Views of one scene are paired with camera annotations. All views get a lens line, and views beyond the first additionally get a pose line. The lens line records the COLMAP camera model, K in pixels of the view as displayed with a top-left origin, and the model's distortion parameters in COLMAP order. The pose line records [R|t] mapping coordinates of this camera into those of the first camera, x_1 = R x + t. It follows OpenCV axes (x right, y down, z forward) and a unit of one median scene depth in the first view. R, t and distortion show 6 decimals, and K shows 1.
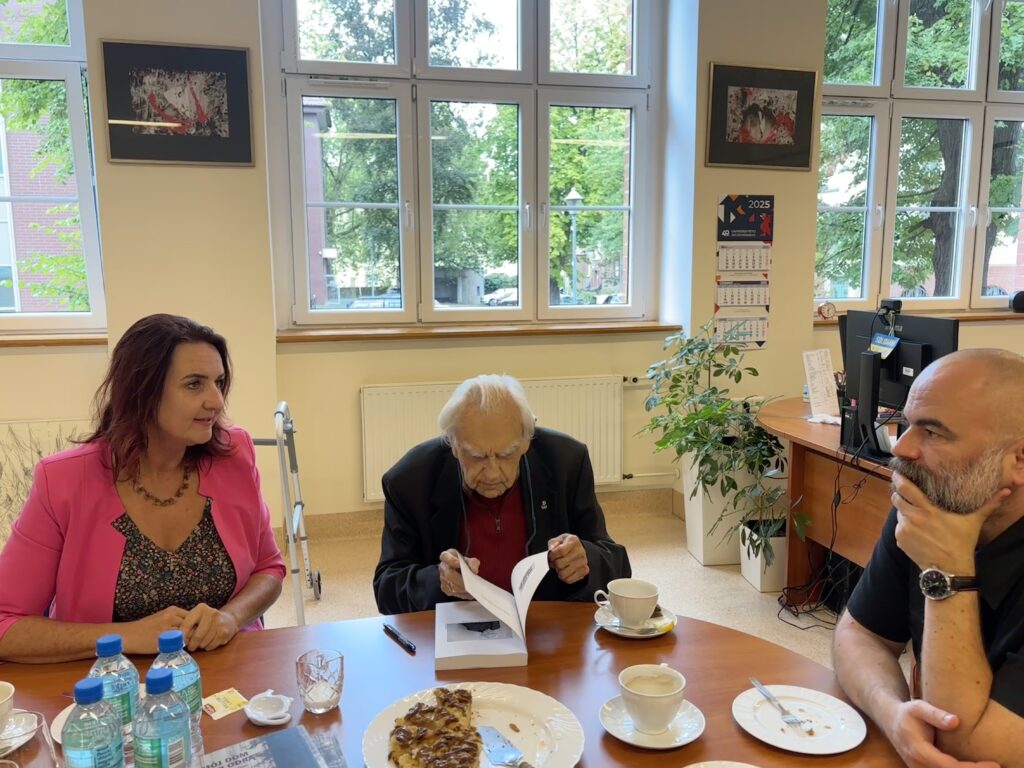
lens RADIAL K [[830.2, 0, 512.0], [0, 830.2, 384.0], [0, 0, 1]] dist [0.040786, -0.041736]
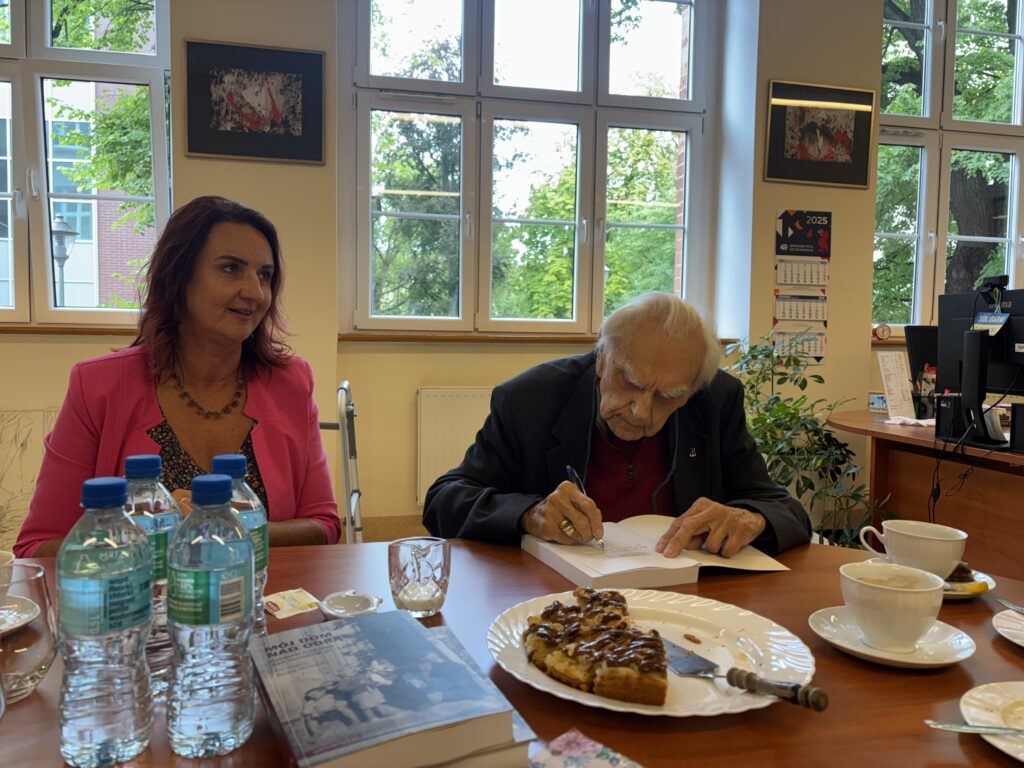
lens RADIAL K [[773.2, 0, 513.0], [0, 773.2, 367.9], [0, 0, 1]] dist [0.038684, -0.028886]
pose [[0.998964, 0.021181, -0.040279, -0.031595], [-0.024660, 0.995820, -0.087948, 0.059700], [0.038248, 0.088850, 0.995310, 0.076221]]
